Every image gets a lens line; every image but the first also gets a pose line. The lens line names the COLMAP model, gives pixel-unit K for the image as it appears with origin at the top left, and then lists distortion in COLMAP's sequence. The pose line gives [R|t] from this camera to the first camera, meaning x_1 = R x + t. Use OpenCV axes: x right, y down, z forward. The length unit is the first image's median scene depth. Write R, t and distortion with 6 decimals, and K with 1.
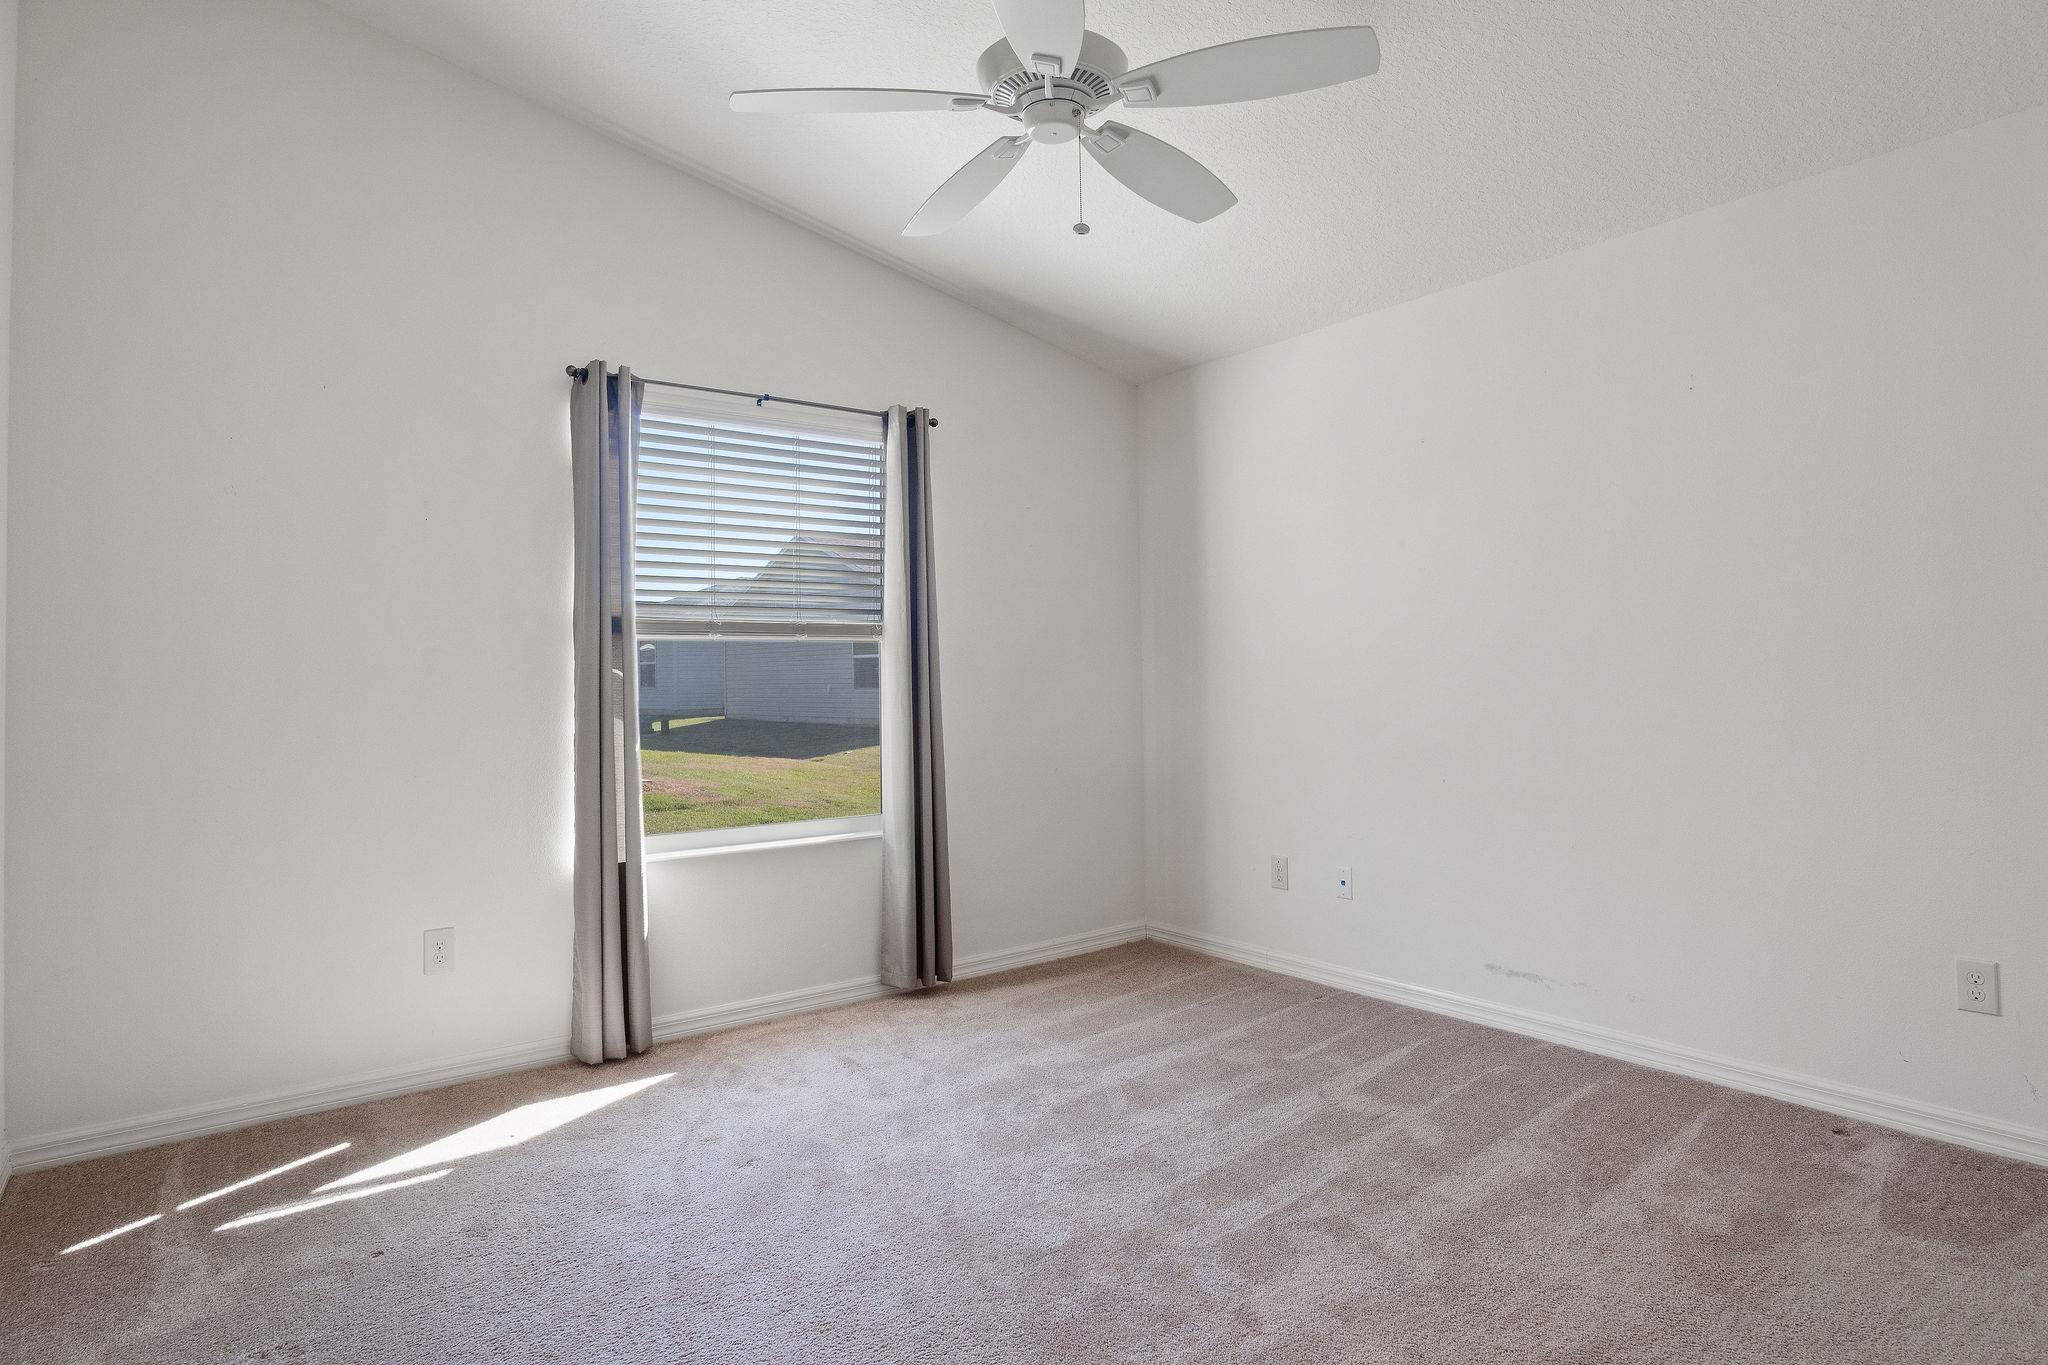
lens RADIAL K [[1109.3, 0, 1023.6], [0, 1109.3, 681.3], [0, 0, 1]] dist [-0.011380, 0.001780]
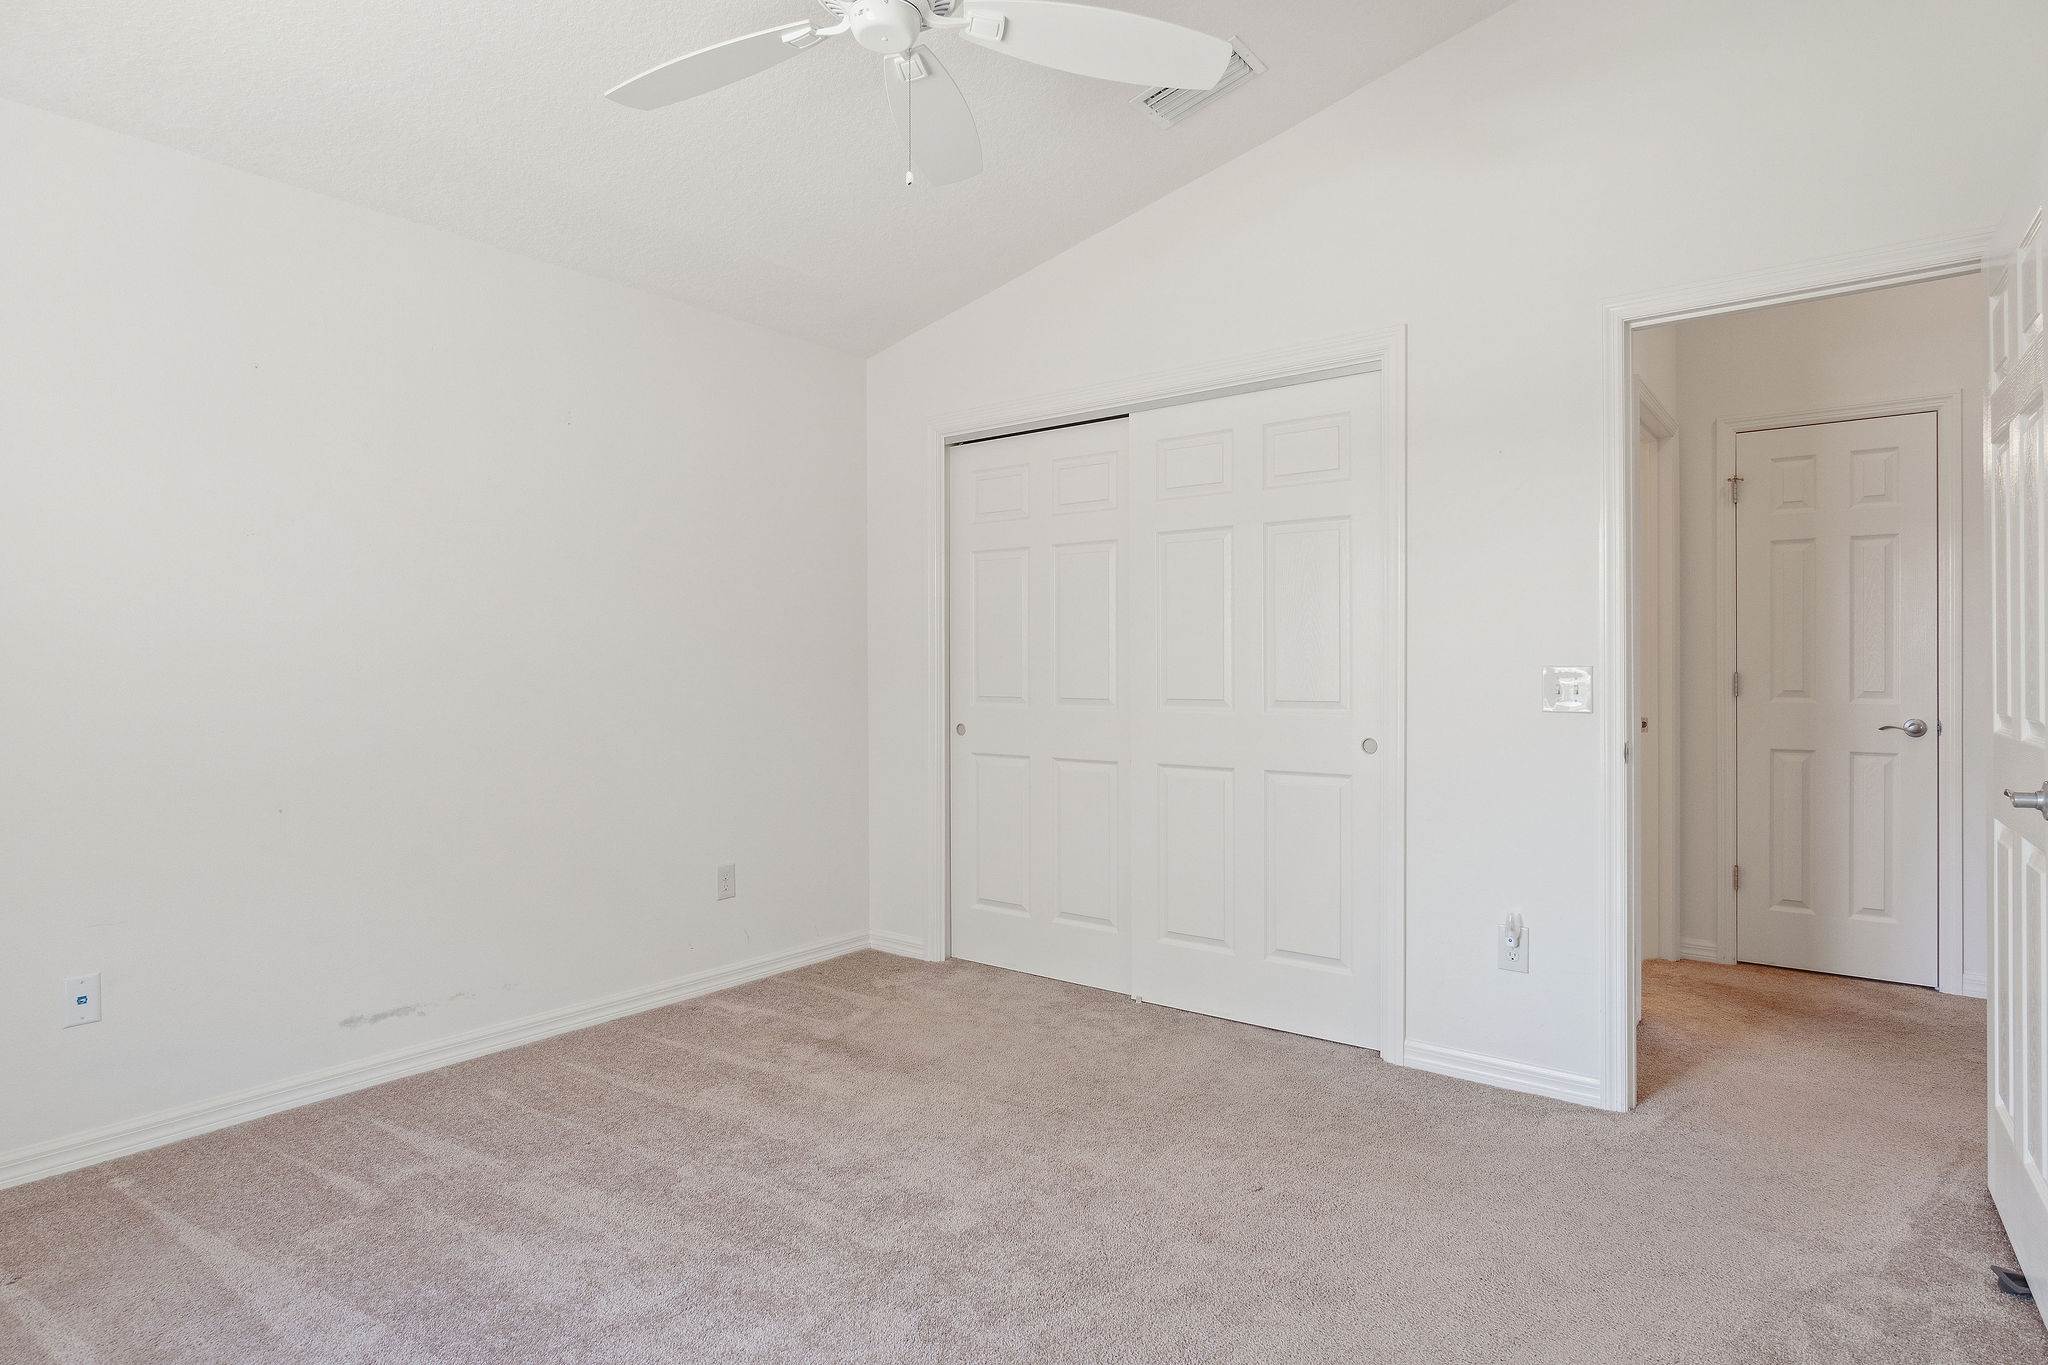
lens RADIAL K [[1109.3, 0, 1023.4], [0, 1109.3, 681.0], [0, 0, 1]] dist [-0.011380, 0.001780]
pose [[-0.275354, 0.014118, 0.961239, -0.626751], [0.008089, 0.999891, -0.012369, 0.012150], [-0.961309, 0.004369, -0.275438, 0.849573]]
